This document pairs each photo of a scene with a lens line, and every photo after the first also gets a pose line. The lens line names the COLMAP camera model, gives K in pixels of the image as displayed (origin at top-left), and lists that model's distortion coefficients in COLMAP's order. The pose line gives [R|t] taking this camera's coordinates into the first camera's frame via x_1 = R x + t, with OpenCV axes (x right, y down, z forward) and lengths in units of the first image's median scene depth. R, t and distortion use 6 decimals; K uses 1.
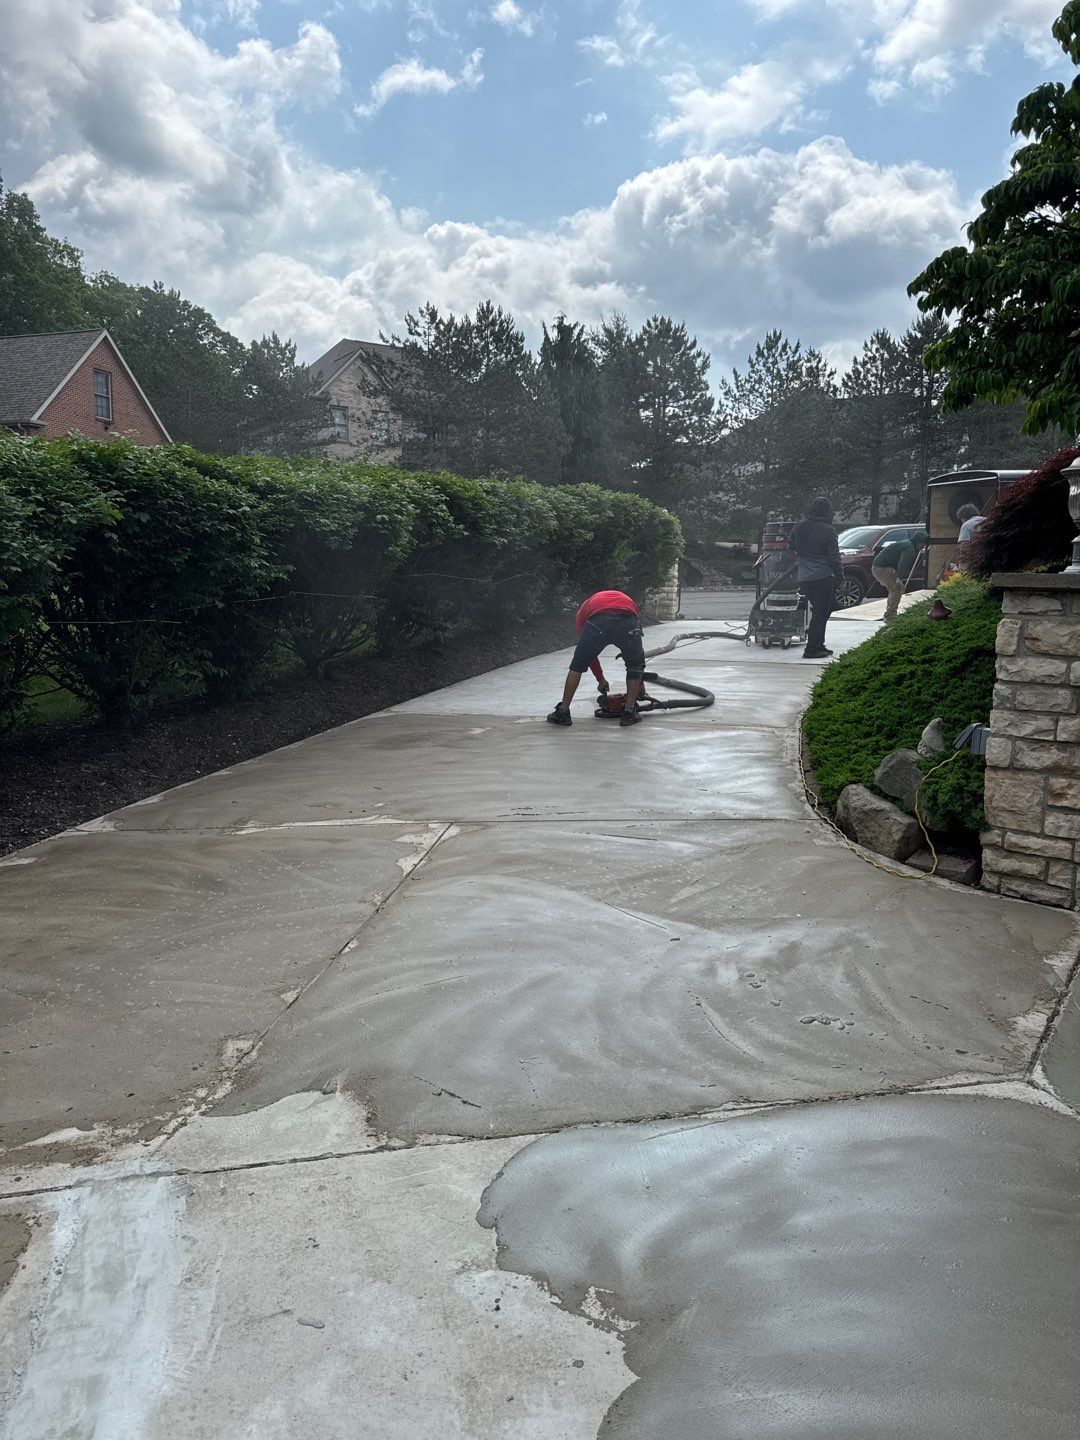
lens RADIAL K [[1019.0, 0, 540.0], [0, 1019.0, 720.0], [0, 0, 1]] dist [0.028522, -0.042440]
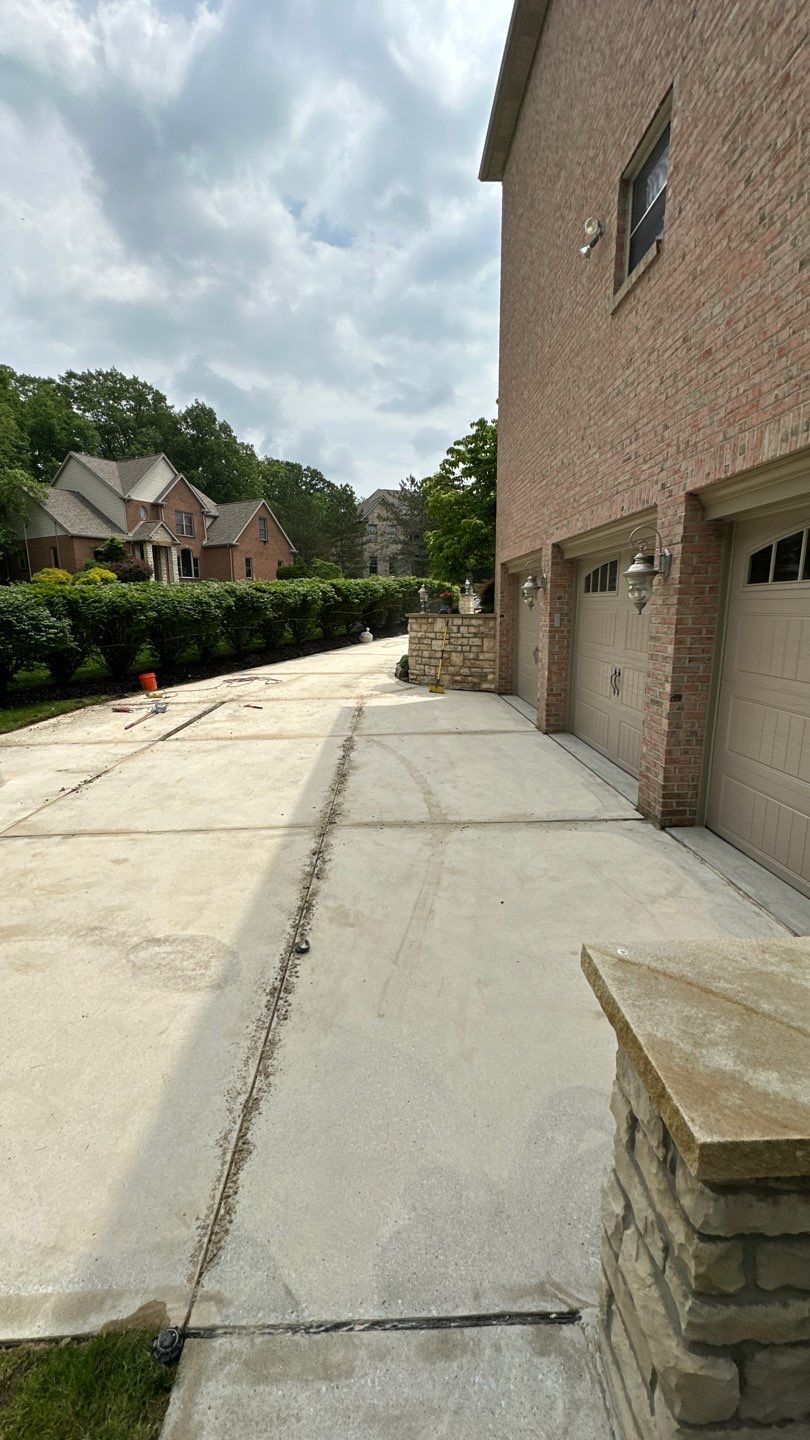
lens RADIAL K [[579.4, 0, 420.4], [0, 579.4, 721.9], [0, 0, 1]] dist [0.000267, 0.000871]
pose [[0.986636, 0.004625, -0.162874, 0.095653], [0.005374, 0.998130, 0.060898, 0.020159], [0.162851, -0.060959, 0.984766, -0.166468]]
